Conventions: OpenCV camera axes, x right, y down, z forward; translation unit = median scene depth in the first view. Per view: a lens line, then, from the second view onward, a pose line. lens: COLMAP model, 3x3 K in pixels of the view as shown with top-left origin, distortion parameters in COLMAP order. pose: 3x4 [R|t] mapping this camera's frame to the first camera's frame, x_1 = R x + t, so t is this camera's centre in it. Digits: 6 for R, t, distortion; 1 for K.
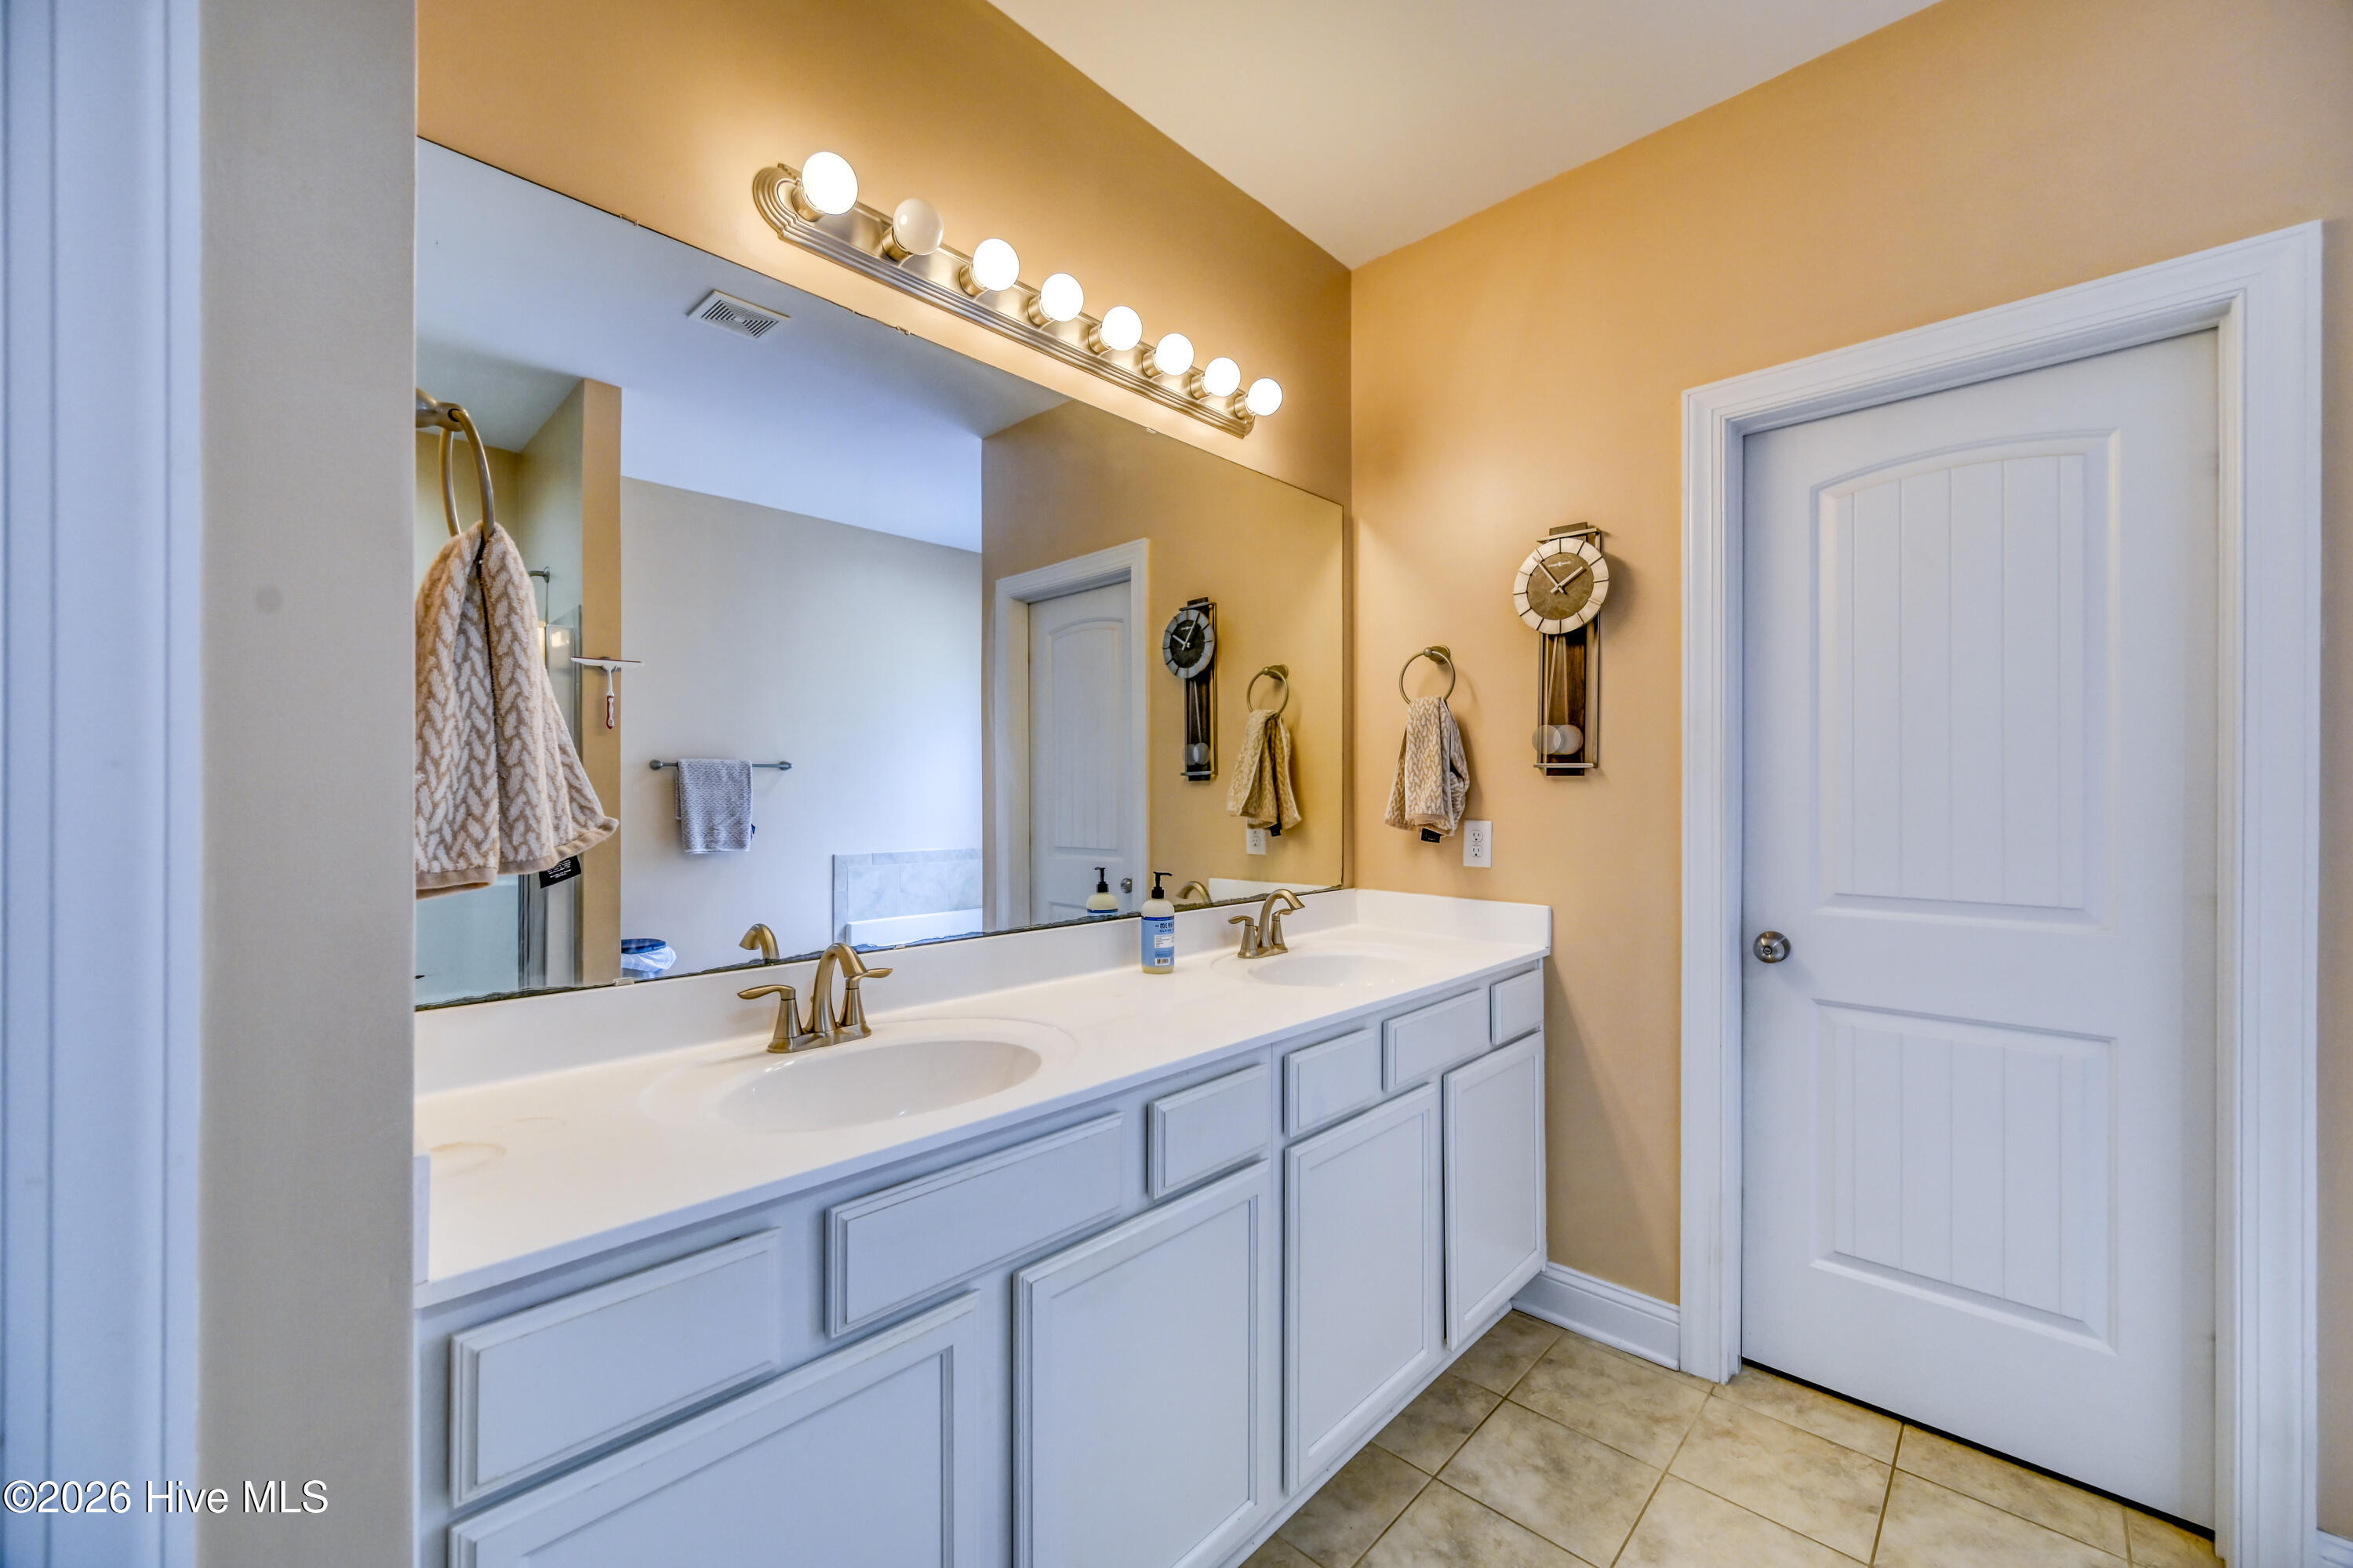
lens RADIAL K [[927.1, 0, 1169.5], [0, 927.1, 793.1], [0, 0, 1]] dist [0.001068, -0.000150]
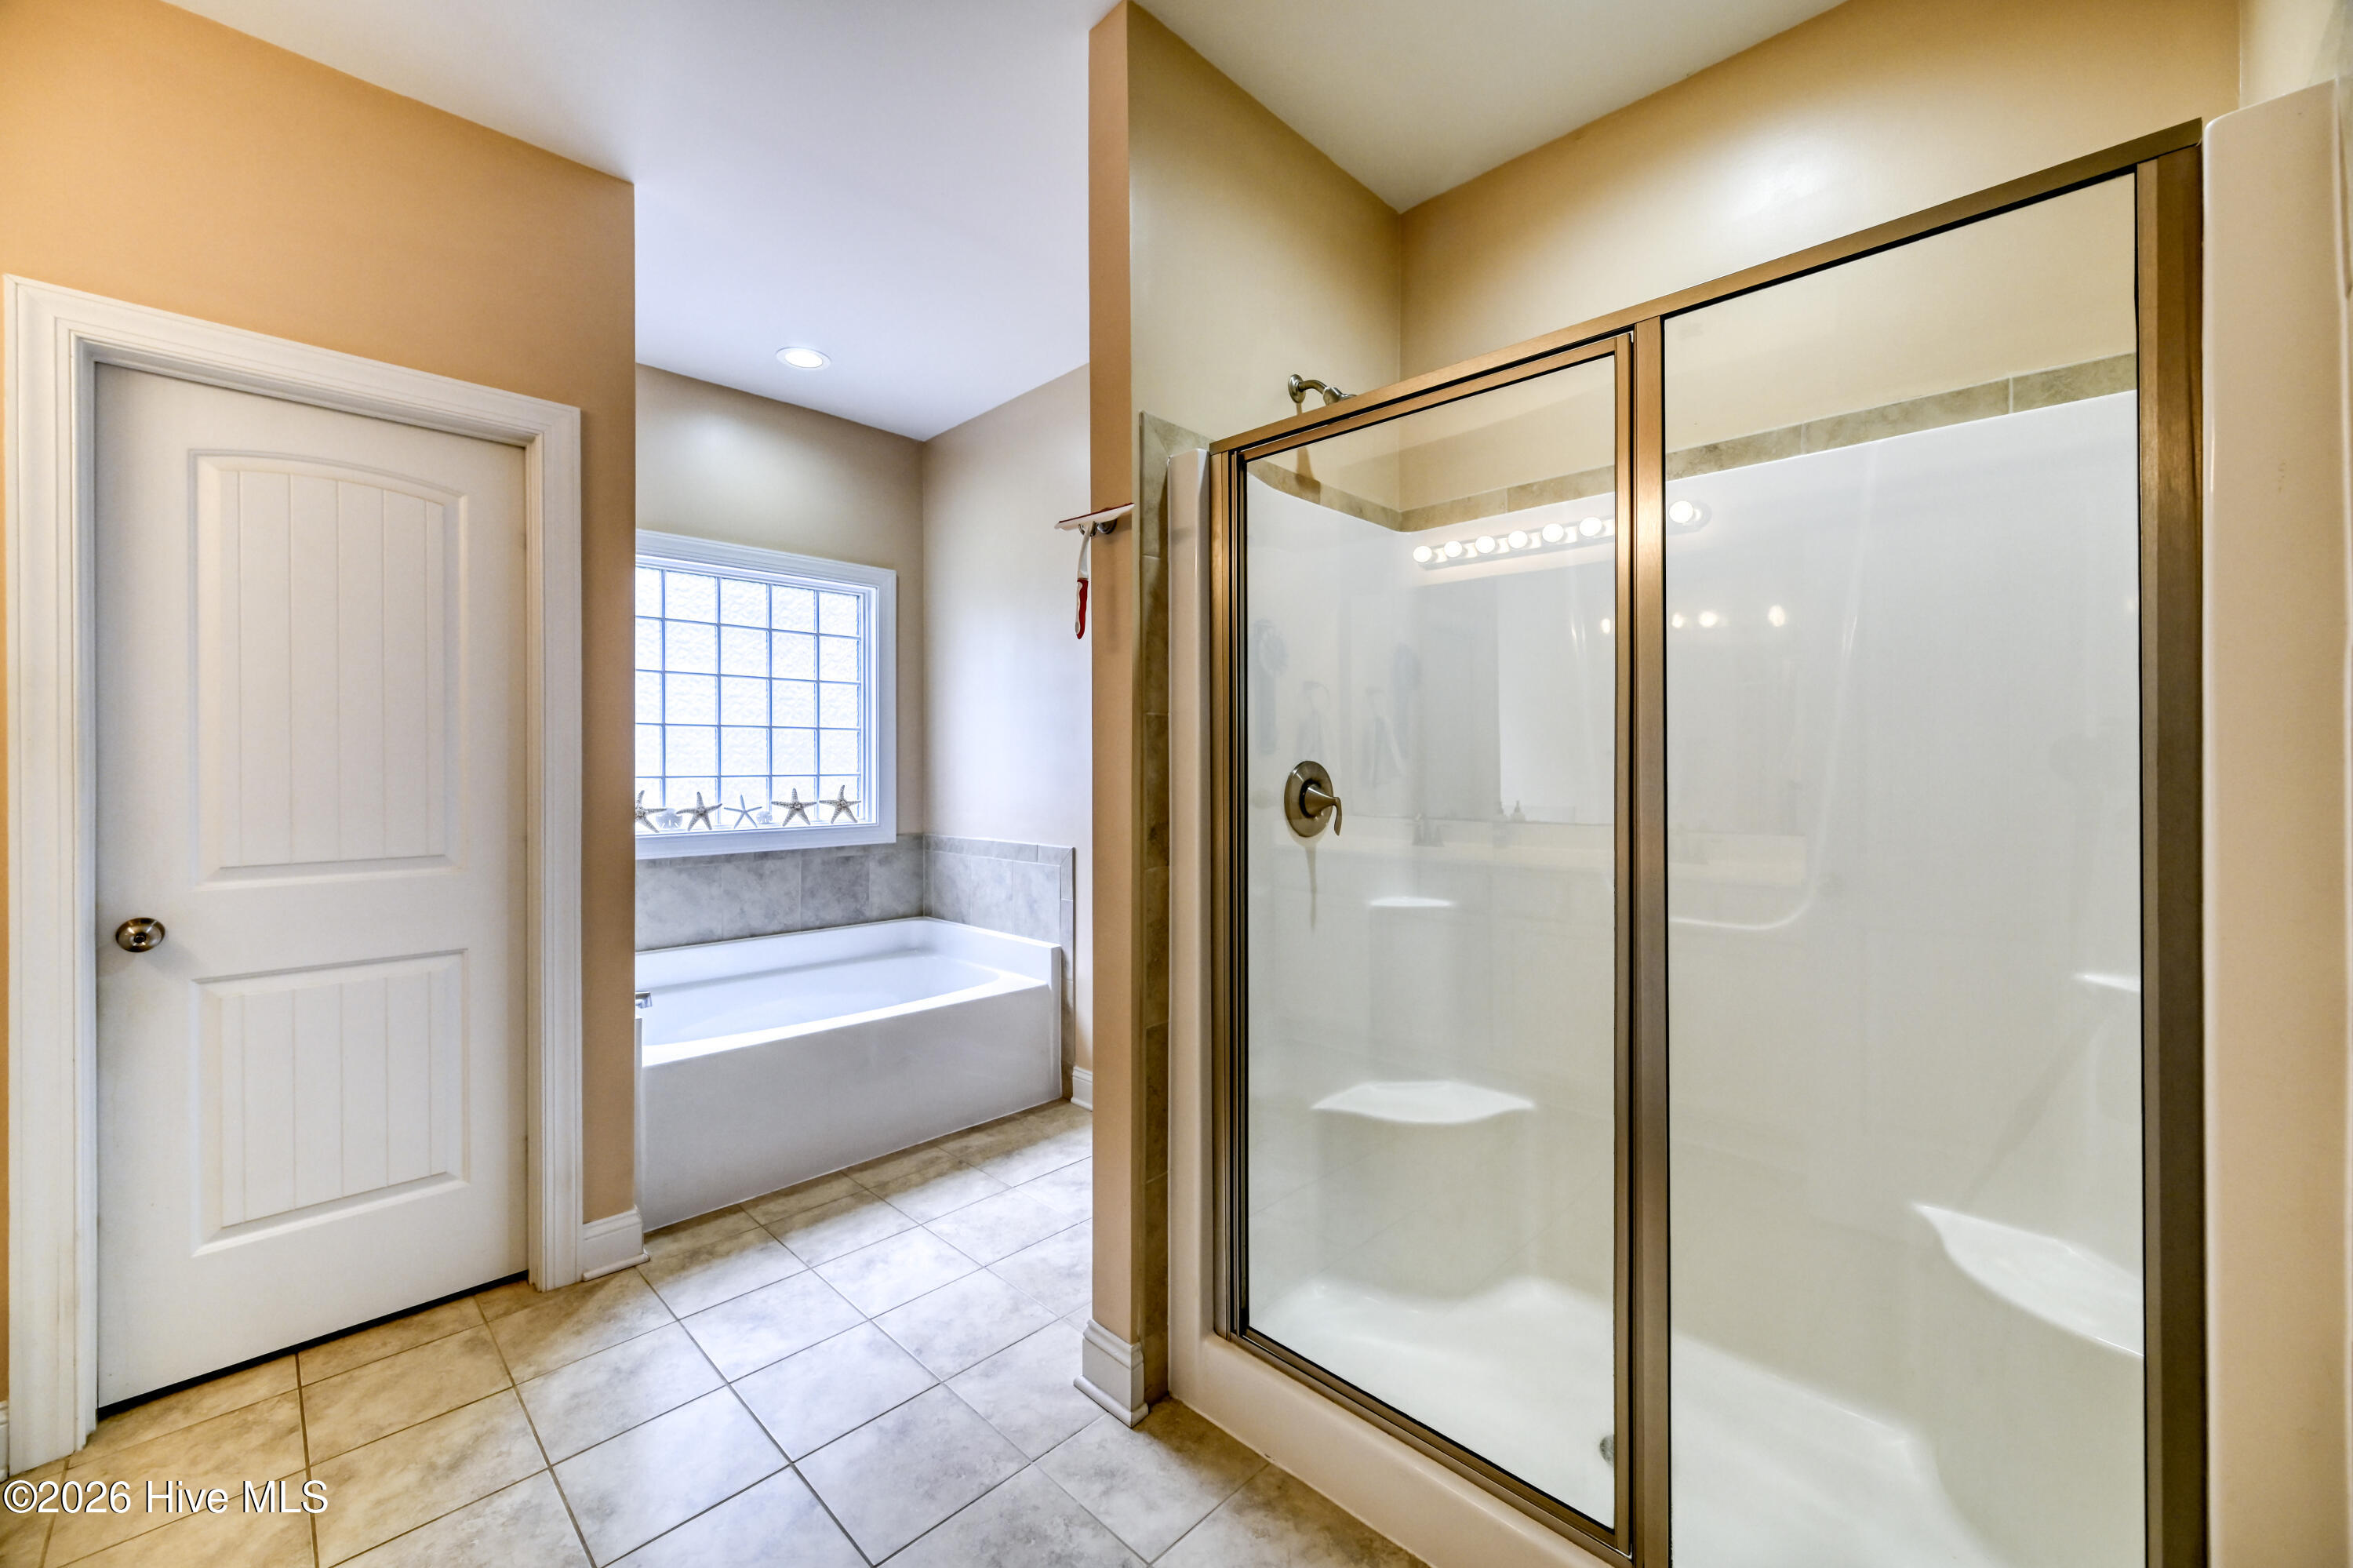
lens RADIAL K [[927.1, 0, 1173.4], [0, 927.1, 767.3], [0, 0, 1]] dist [0.001068, -0.000150]
pose [[0.025802, -0.002749, 0.999663, -0.257702], [0.006865, 0.999973, 0.002573, 0.005555], [-0.999644, 0.006797, 0.025820, -0.048980]]
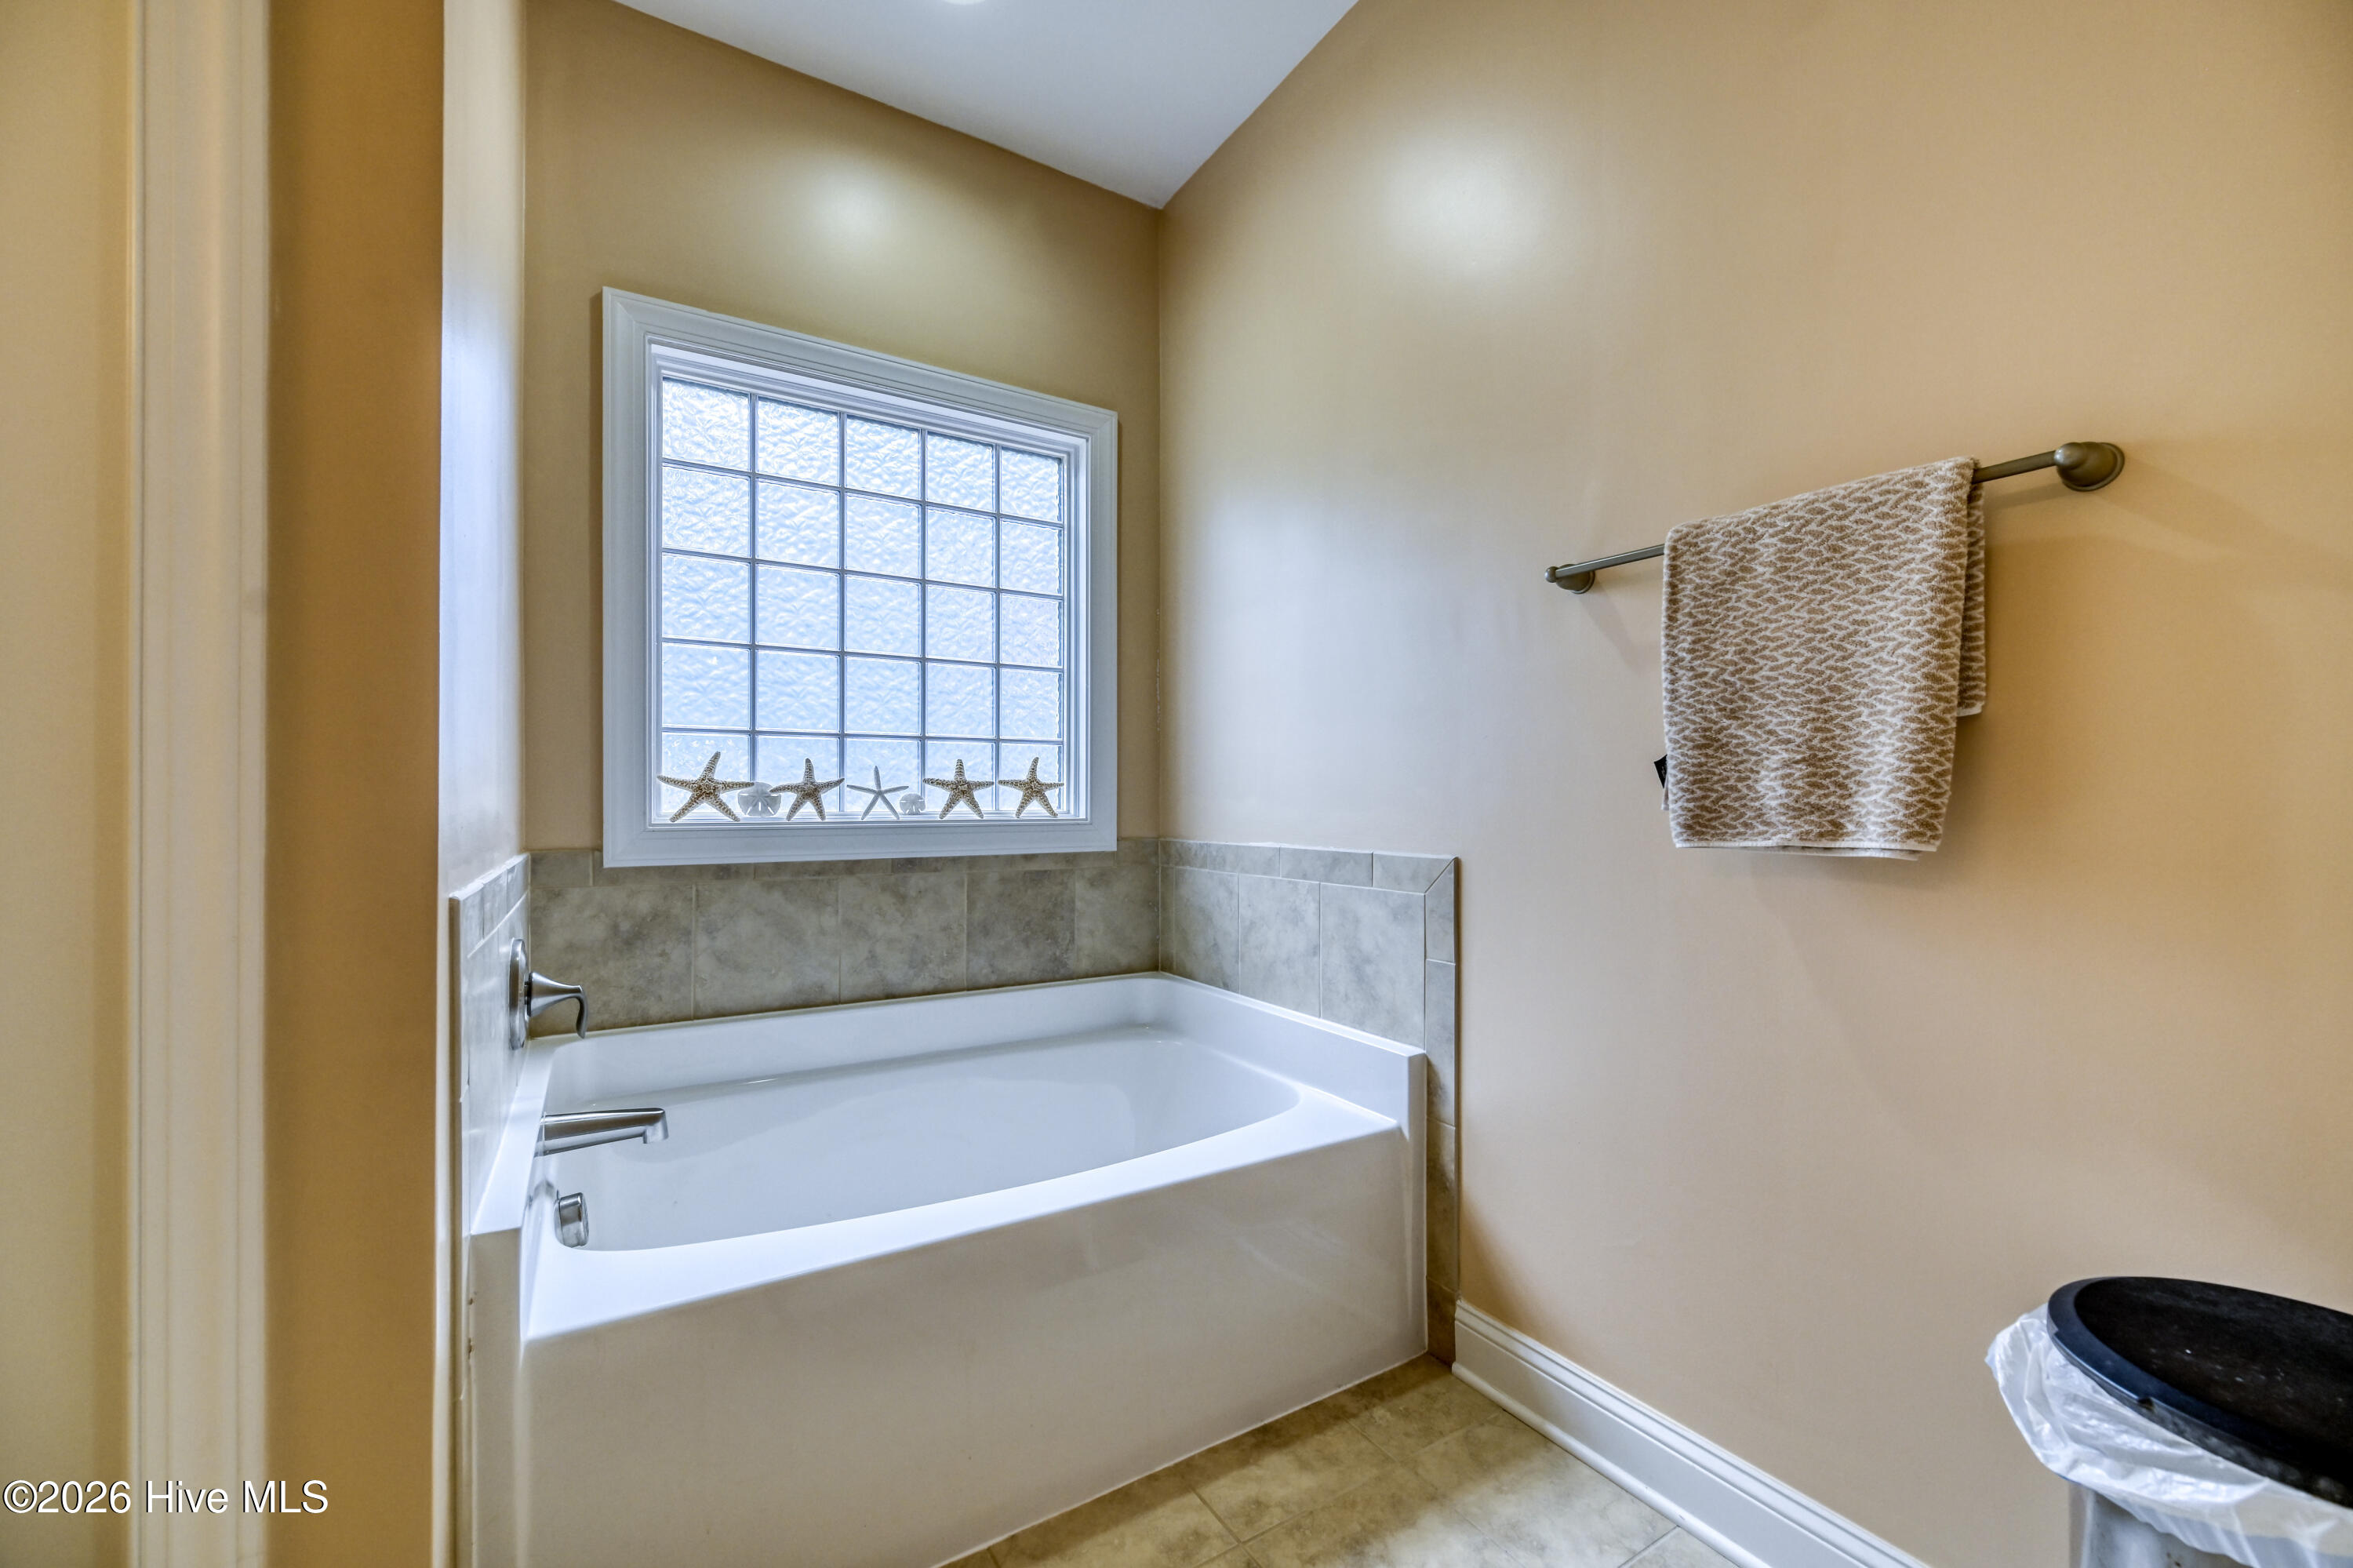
lens RADIAL K [[927.1, 0, 1165.1], [0, 927.1, 794.1], [0, 0, 1]] dist [0.001068, -0.000150]
pose [[0.268345, 0.005878, 0.963305, 0.355741], [0.005370, 0.999957, -0.007597, 0.079514], [-0.963308, 0.007212, 0.268302, 0.145489]]
